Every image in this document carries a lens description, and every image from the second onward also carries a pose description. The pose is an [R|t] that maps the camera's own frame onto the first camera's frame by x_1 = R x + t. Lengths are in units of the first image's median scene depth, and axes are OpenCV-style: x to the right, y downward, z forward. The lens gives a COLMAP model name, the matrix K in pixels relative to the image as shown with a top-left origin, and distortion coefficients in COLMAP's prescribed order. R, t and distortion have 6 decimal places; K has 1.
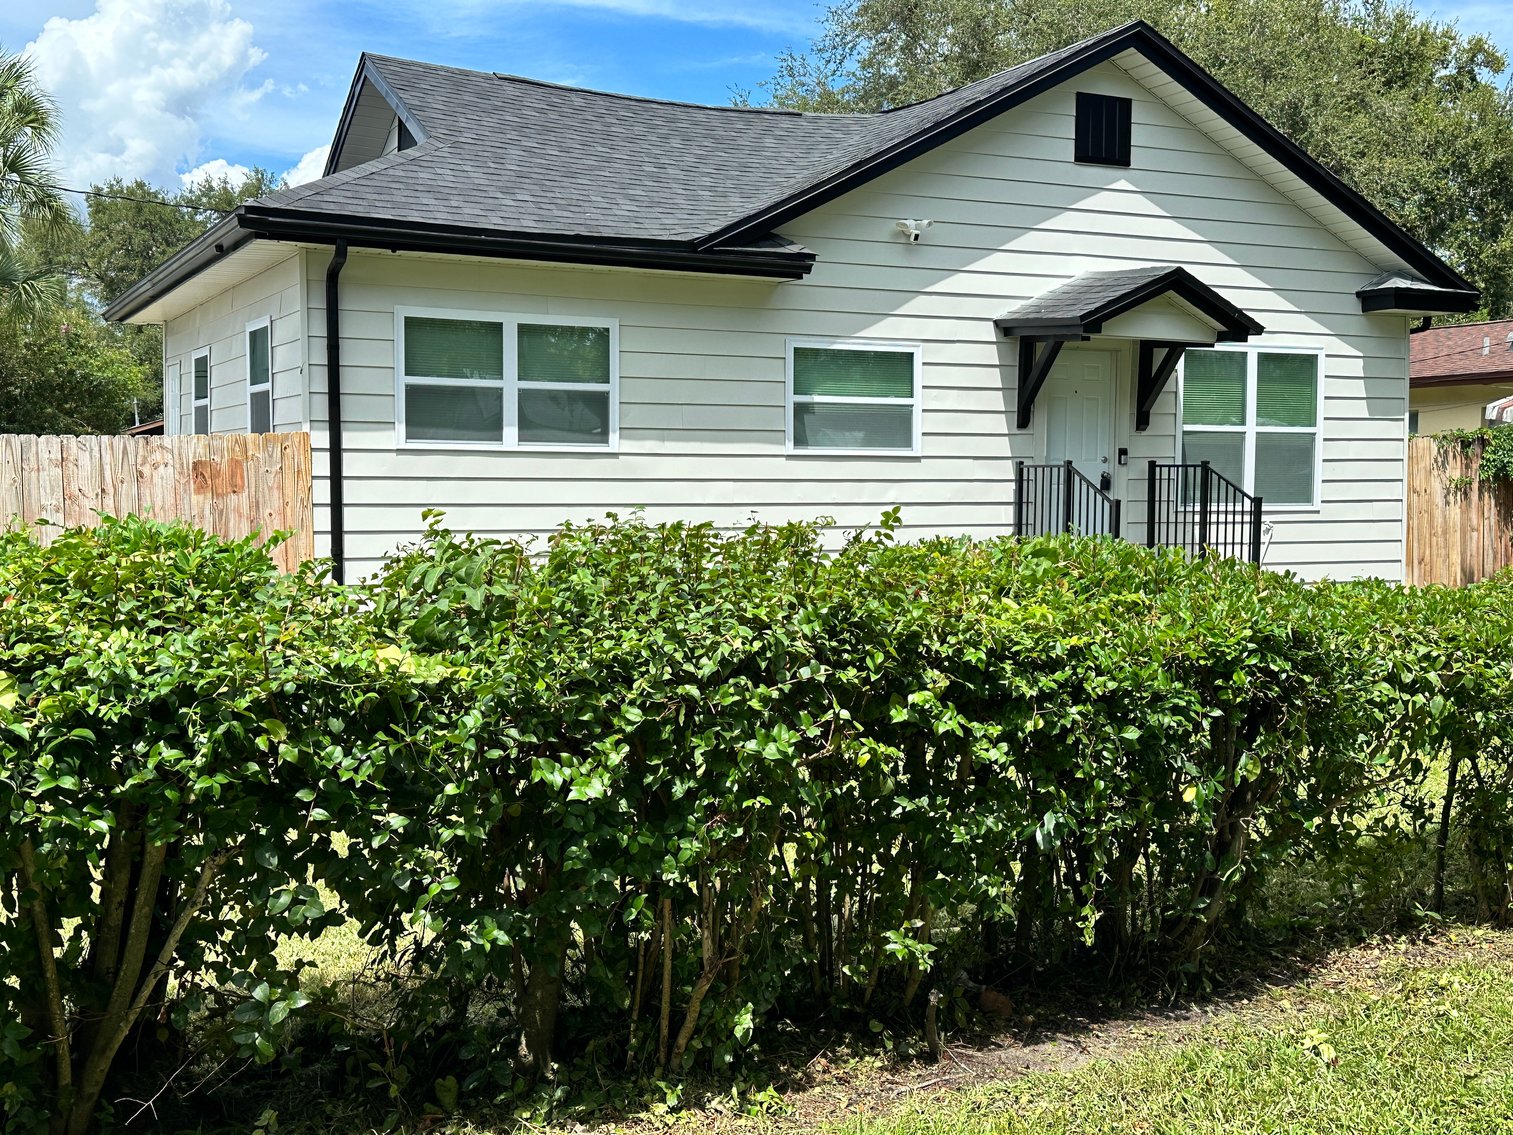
lens RADIAL K [[1711.0, 0, 759.1], [0, 1711.0, 569.4], [0, 0, 1]] dist [0.184013, 0.000000]
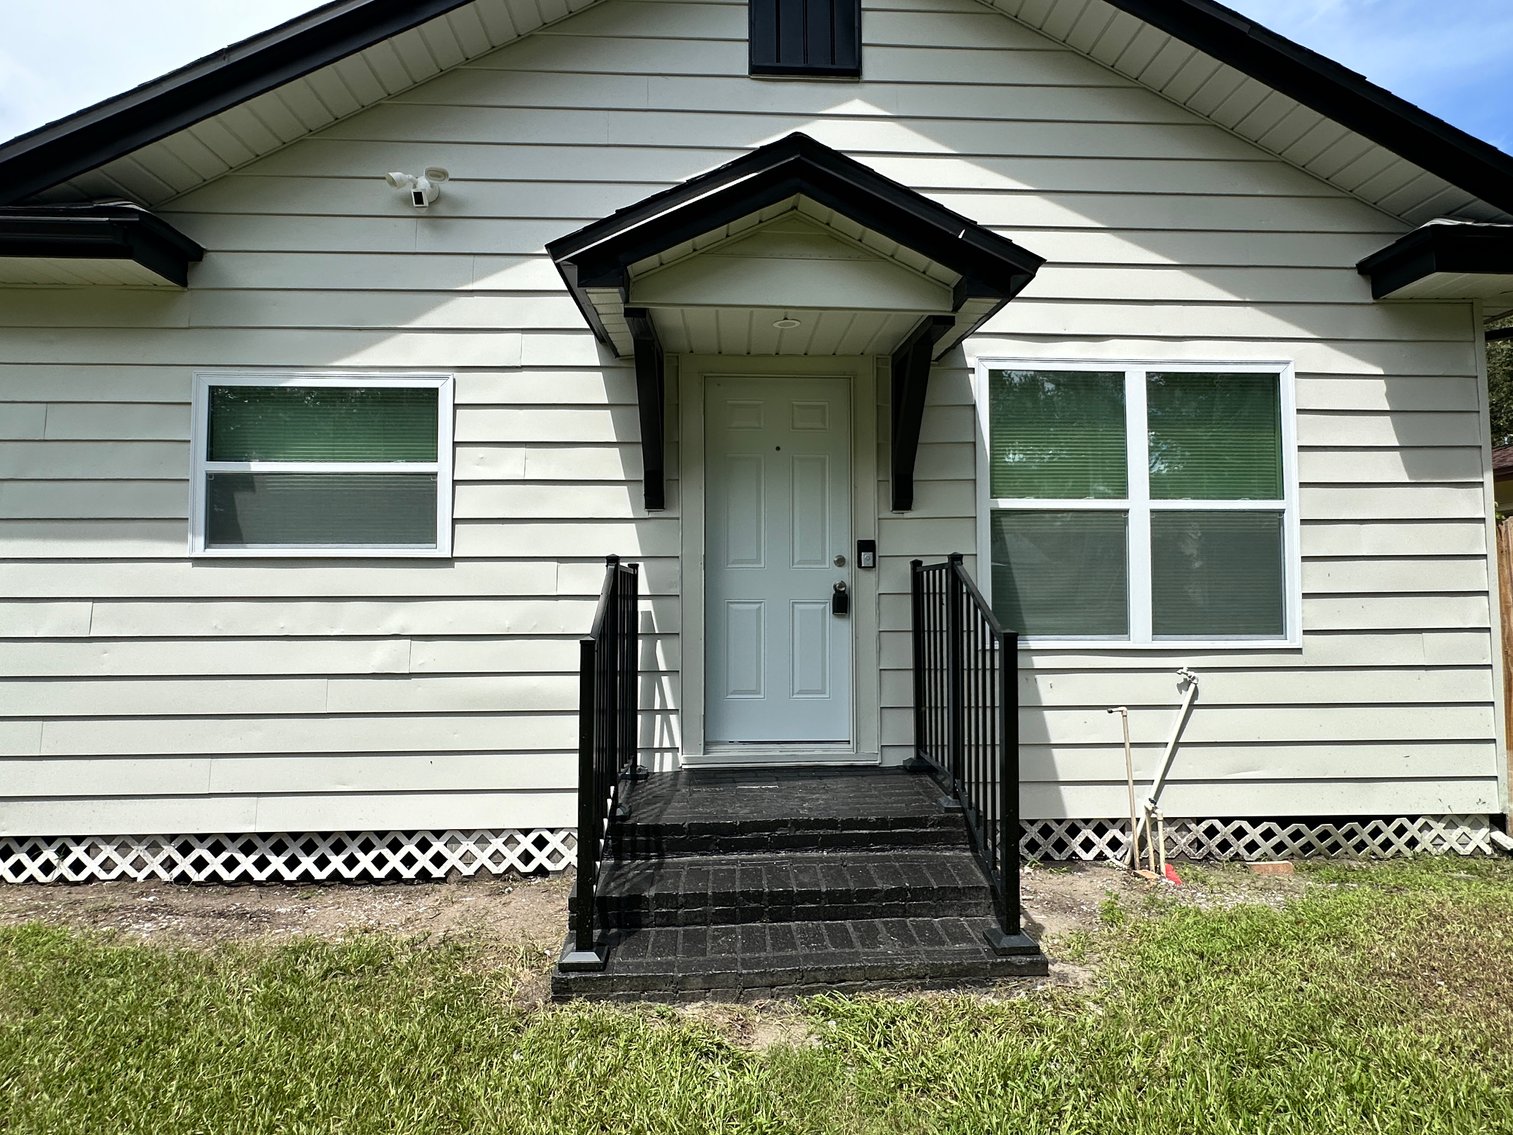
lens RADIAL K [[819.2, 0, 751.2], [0, 819.2, 563.6], [0, 0, 1]] dist [0.016109, 0.001992]
pose [[0.913009, -0.024538, -0.407200, 0.295192], [-0.013548, 0.995815, -0.090385, -0.037873], [0.407714, 0.088039, 0.908856, 0.753635]]
